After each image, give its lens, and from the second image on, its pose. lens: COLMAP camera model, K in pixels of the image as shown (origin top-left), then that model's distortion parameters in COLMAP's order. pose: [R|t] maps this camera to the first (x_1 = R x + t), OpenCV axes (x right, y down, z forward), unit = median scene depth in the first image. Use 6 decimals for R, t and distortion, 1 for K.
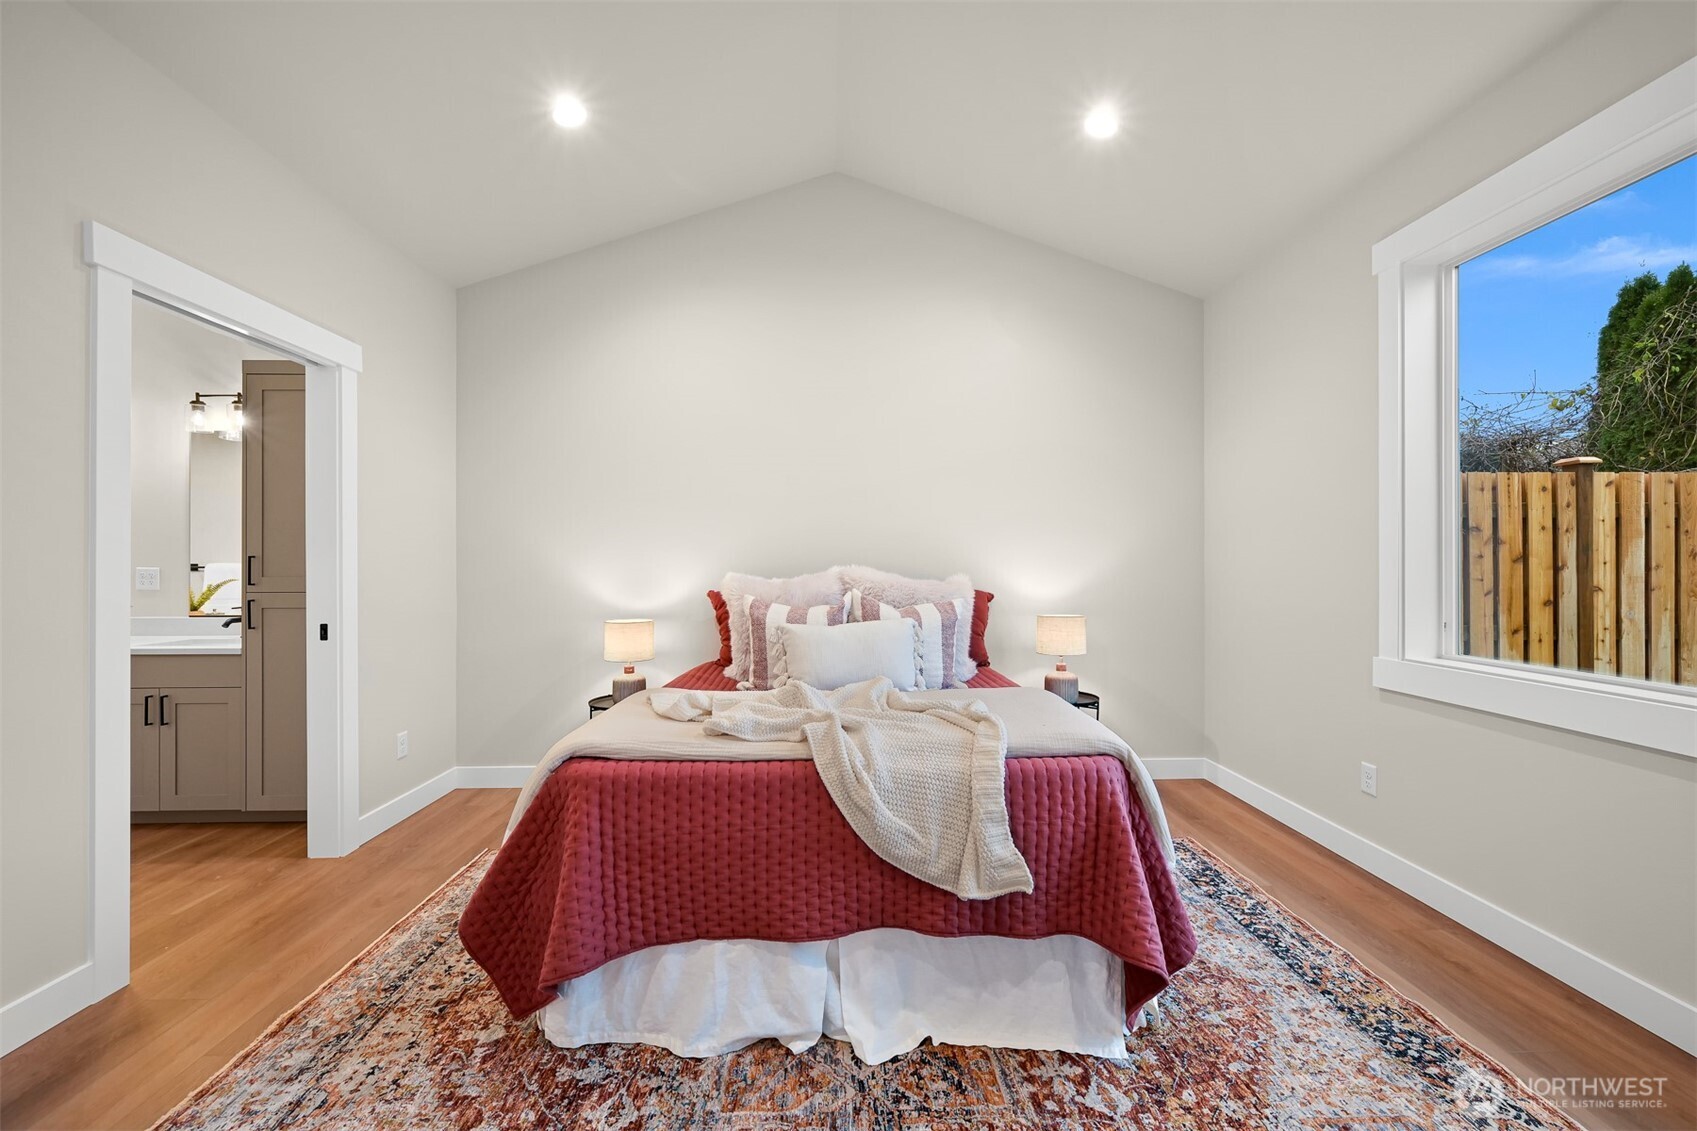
lens RADIAL K [[667.1, 0, 847.0], [0, 667.1, 561.8], [0, 0, 1]] dist [0.000738, 0.000276]
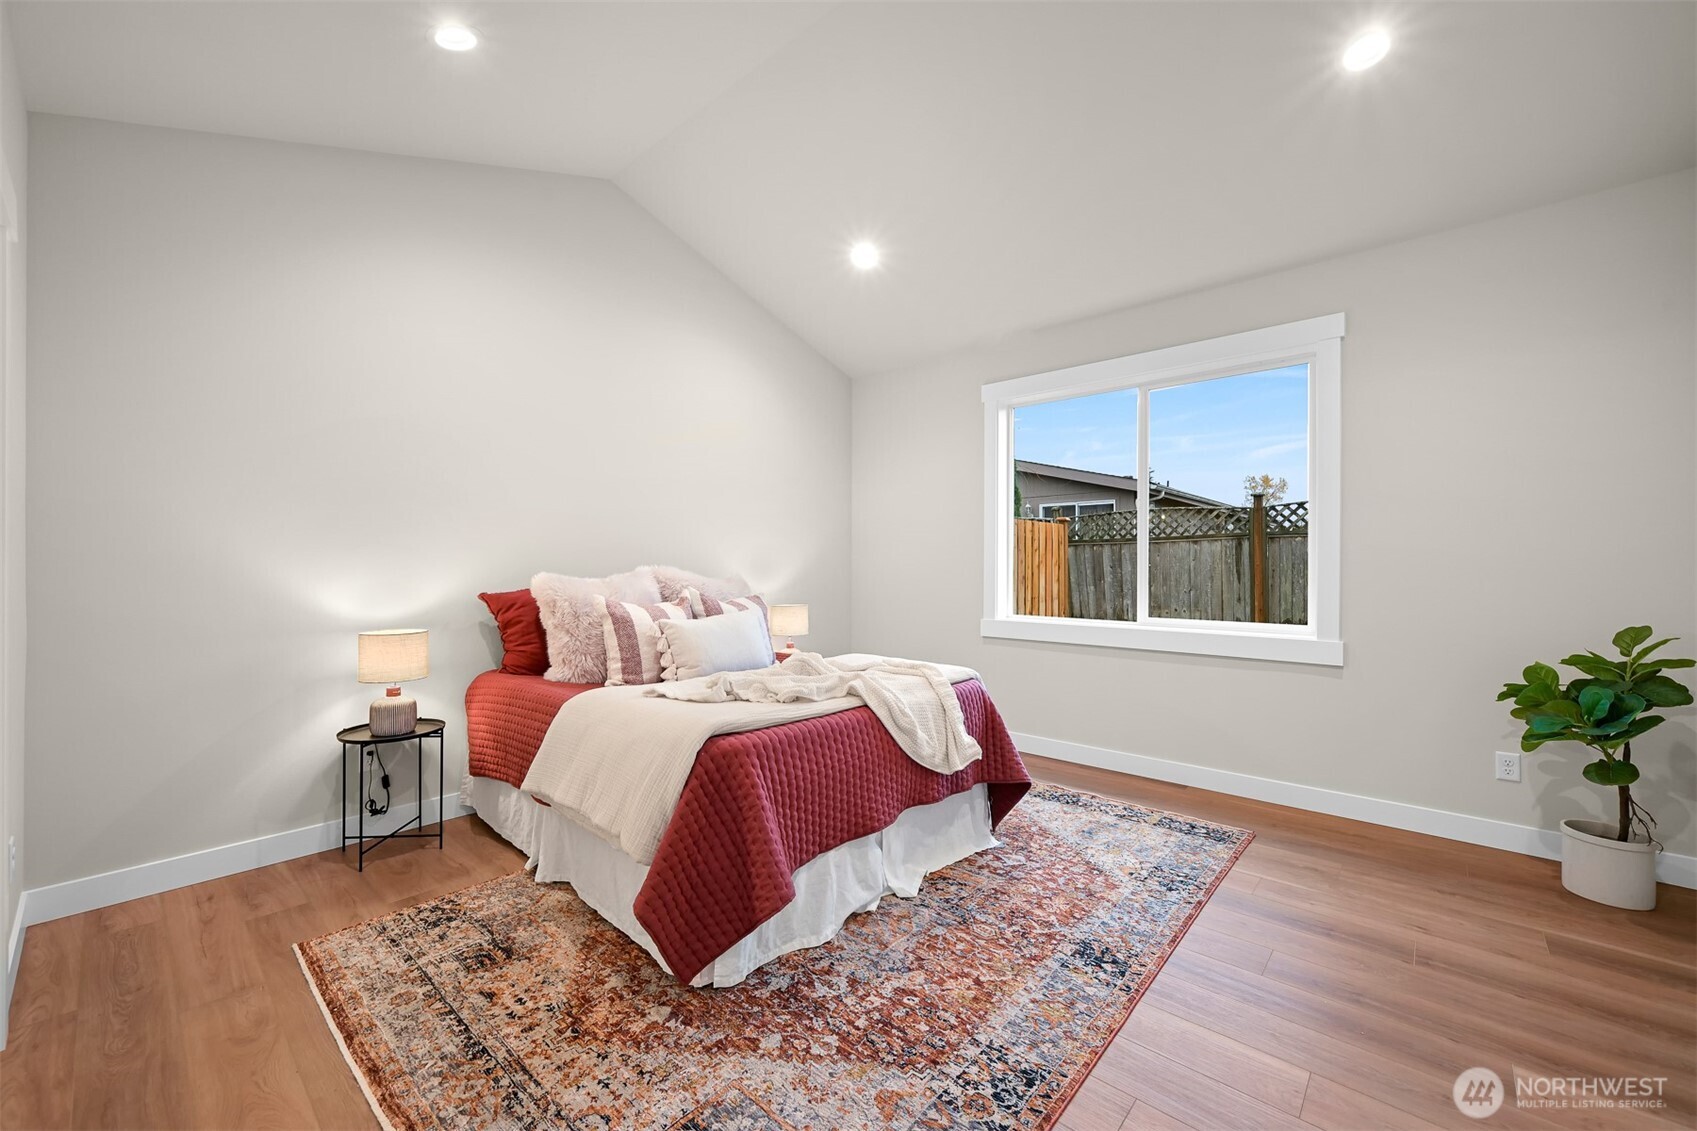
lens RADIAL K [[667.1, 0, 850.2], [0, 667.1, 570.2], [0, 0, 1]] dist [0.000738, 0.000276]
pose [[0.683411, 0.002445, 0.730030, -1.128834], [-0.008705, 0.999951, 0.004800, 0.009318], [-0.729982, -0.009635, 0.683399, 0.080842]]
